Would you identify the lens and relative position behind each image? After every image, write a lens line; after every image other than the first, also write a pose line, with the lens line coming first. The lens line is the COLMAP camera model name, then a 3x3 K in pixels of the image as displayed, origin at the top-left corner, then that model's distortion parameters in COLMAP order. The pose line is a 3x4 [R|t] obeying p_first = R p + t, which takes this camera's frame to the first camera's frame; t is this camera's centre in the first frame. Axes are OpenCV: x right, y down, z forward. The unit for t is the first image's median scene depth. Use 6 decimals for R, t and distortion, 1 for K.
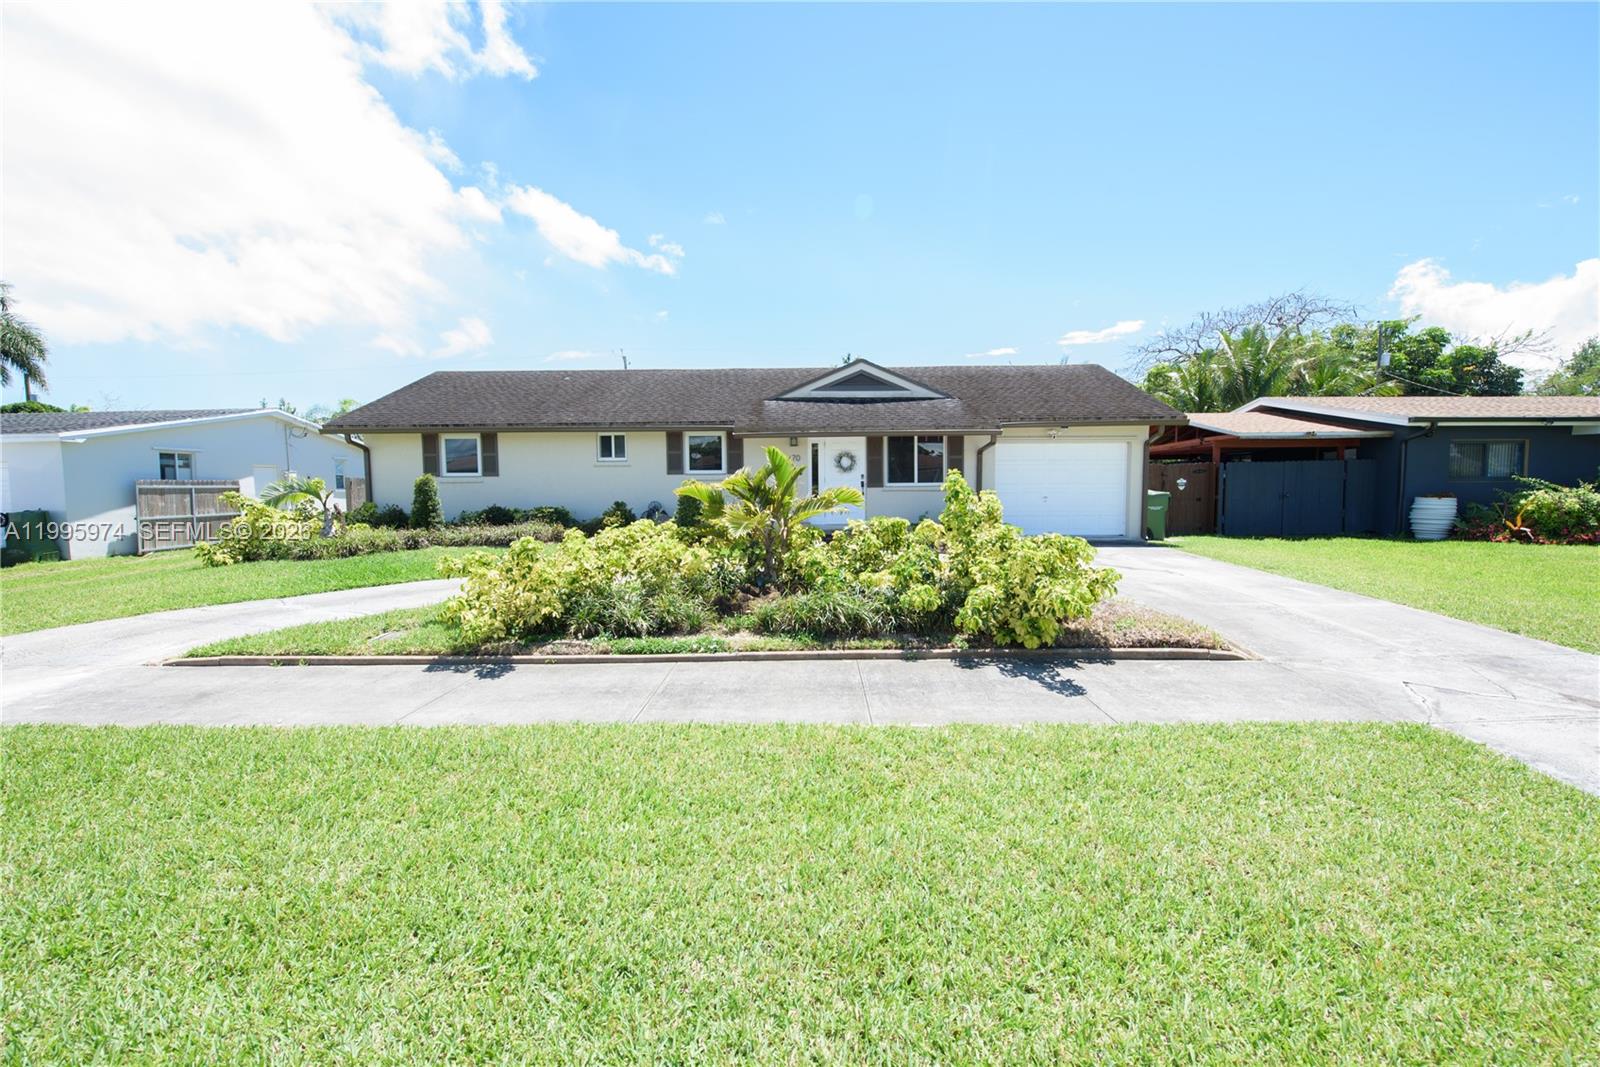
lens RADIAL K [[646.6, 0, 794.6], [0, 646.6, 526.4], [0, 0, 1]] dist [0.001351, -0.003609]
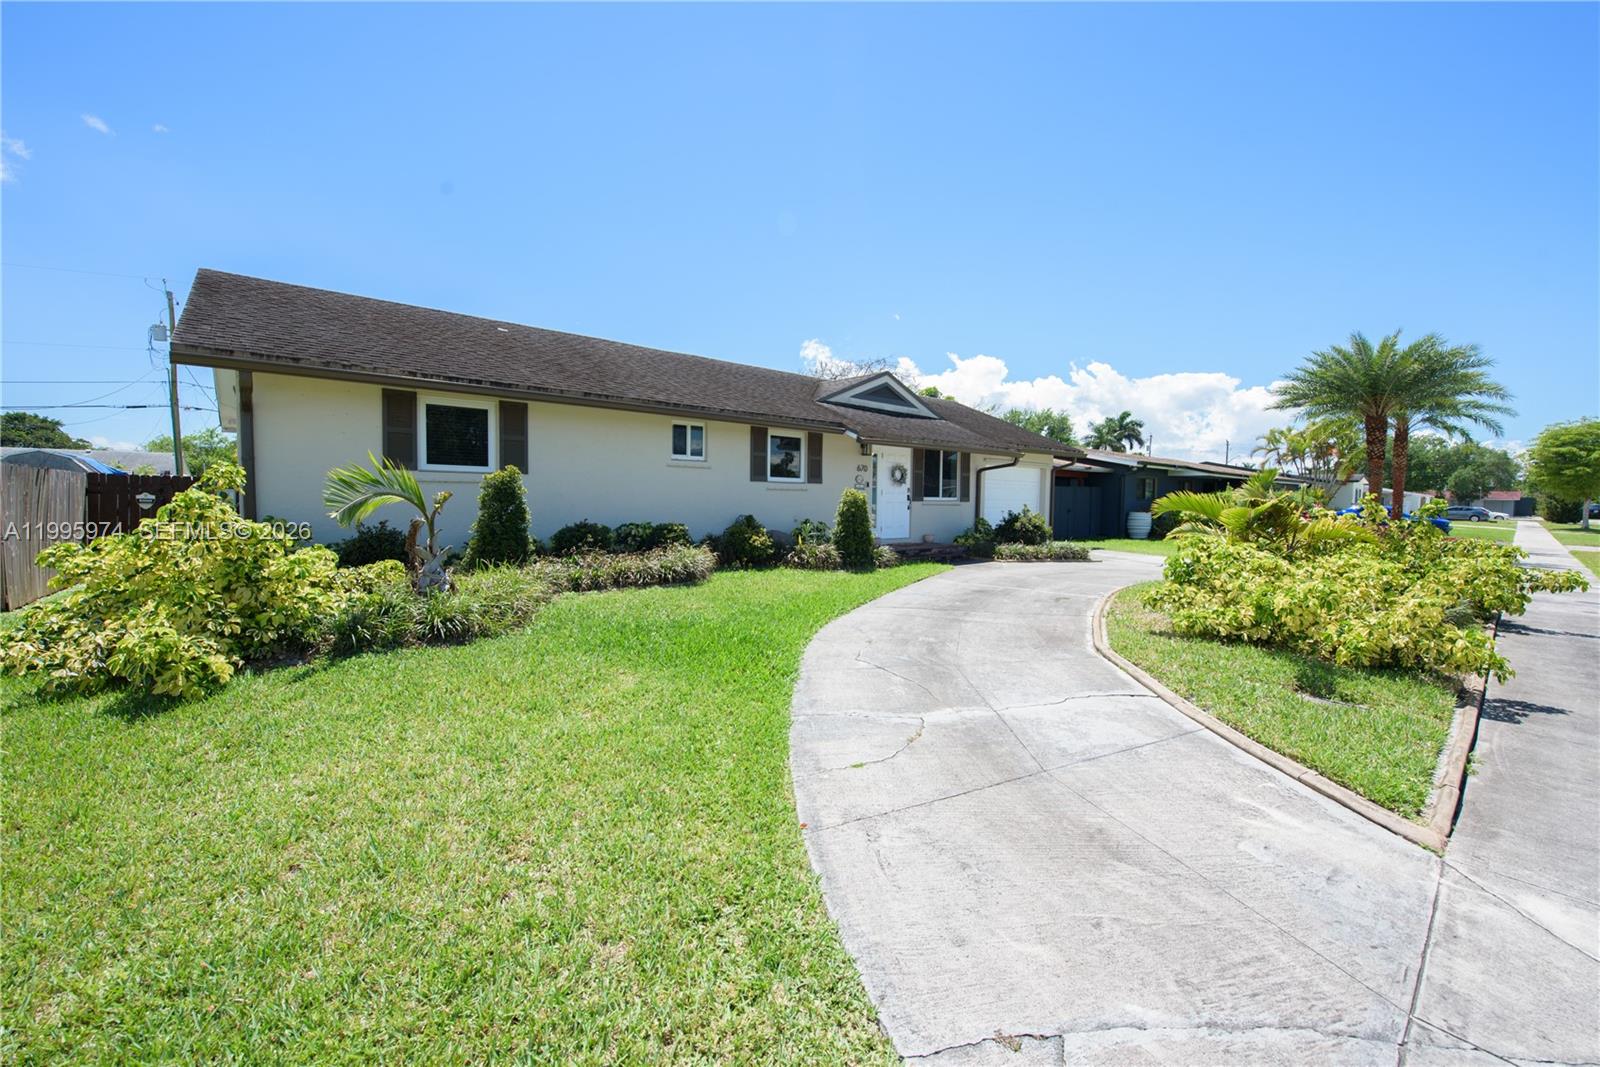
lens RADIAL K [[646.6, 0, 801.5], [0, 646.6, 530.3], [0, 0, 1]] dist [0.001351, -0.003609]
pose [[0.728029, -0.017250, 0.685329, -0.692272], [0.015977, 0.999839, 0.008193, -0.025600], [-0.685360, 0.004985, 0.728187, 0.380447]]
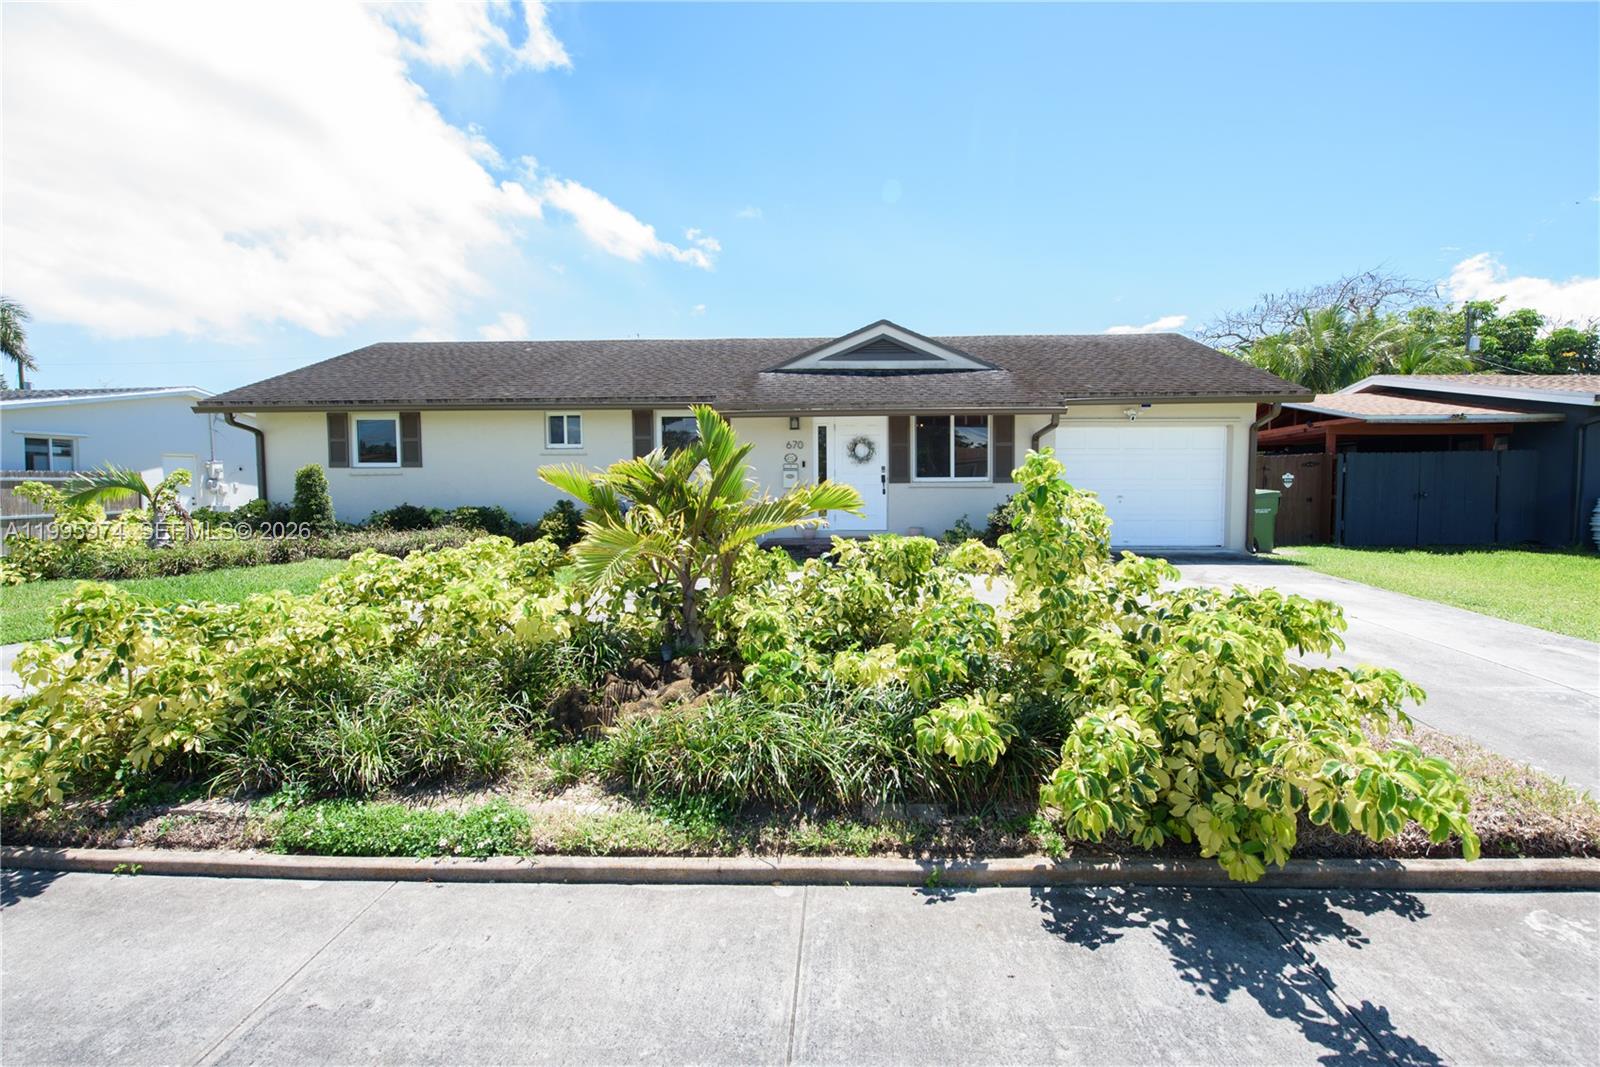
lens RADIAL K [[646.6, 0, 824.5], [0, 646.6, 517.9], [0, 0, 1]] dist [0.001351, -0.003609]
pose [[0.999925, 0.004515, -0.011347, 0.042840], [-0.004580, 0.999973, -0.005691, -0.013432], [0.011321, 0.005742, 0.999919, 0.219650]]
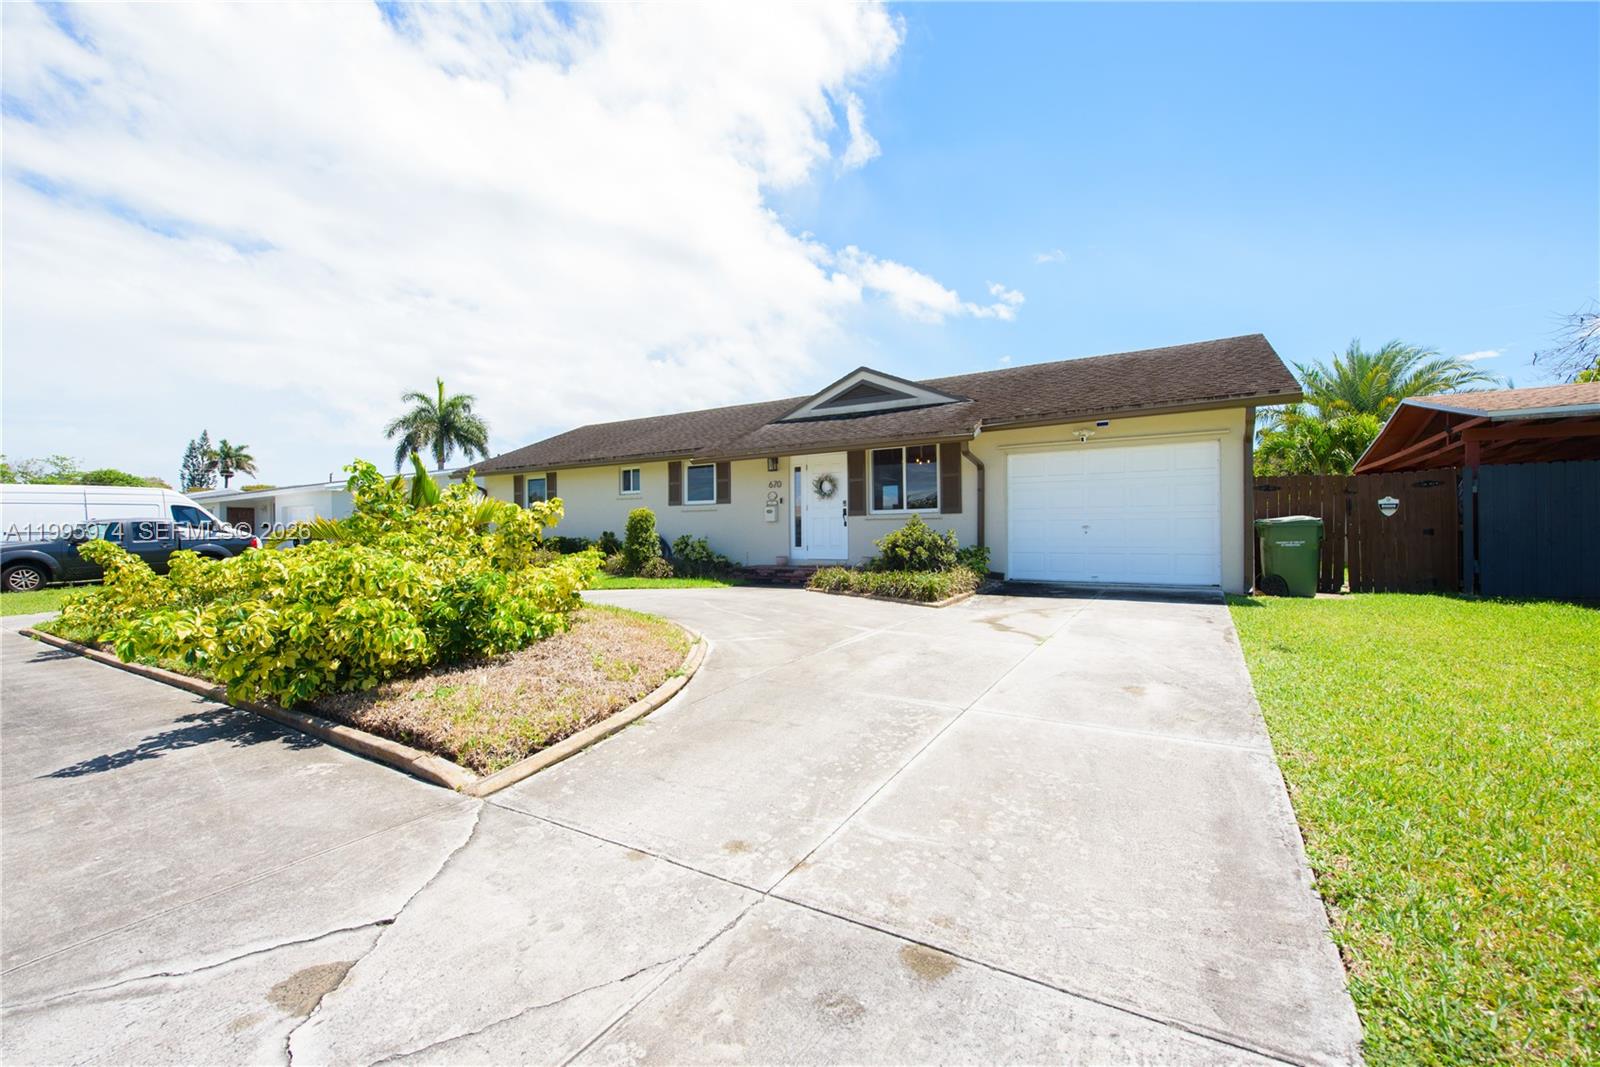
lens RADIAL K [[646.6, 0, 798.1], [0, 646.6, 534.3], [0, 0, 1]] dist [0.001351, -0.003609]
pose [[0.868867, 0.000560, -0.495045, 0.460936], [-0.032204, 0.997945, -0.055393, 0.011416], [0.493997, 0.064071, 0.867100, 0.243403]]
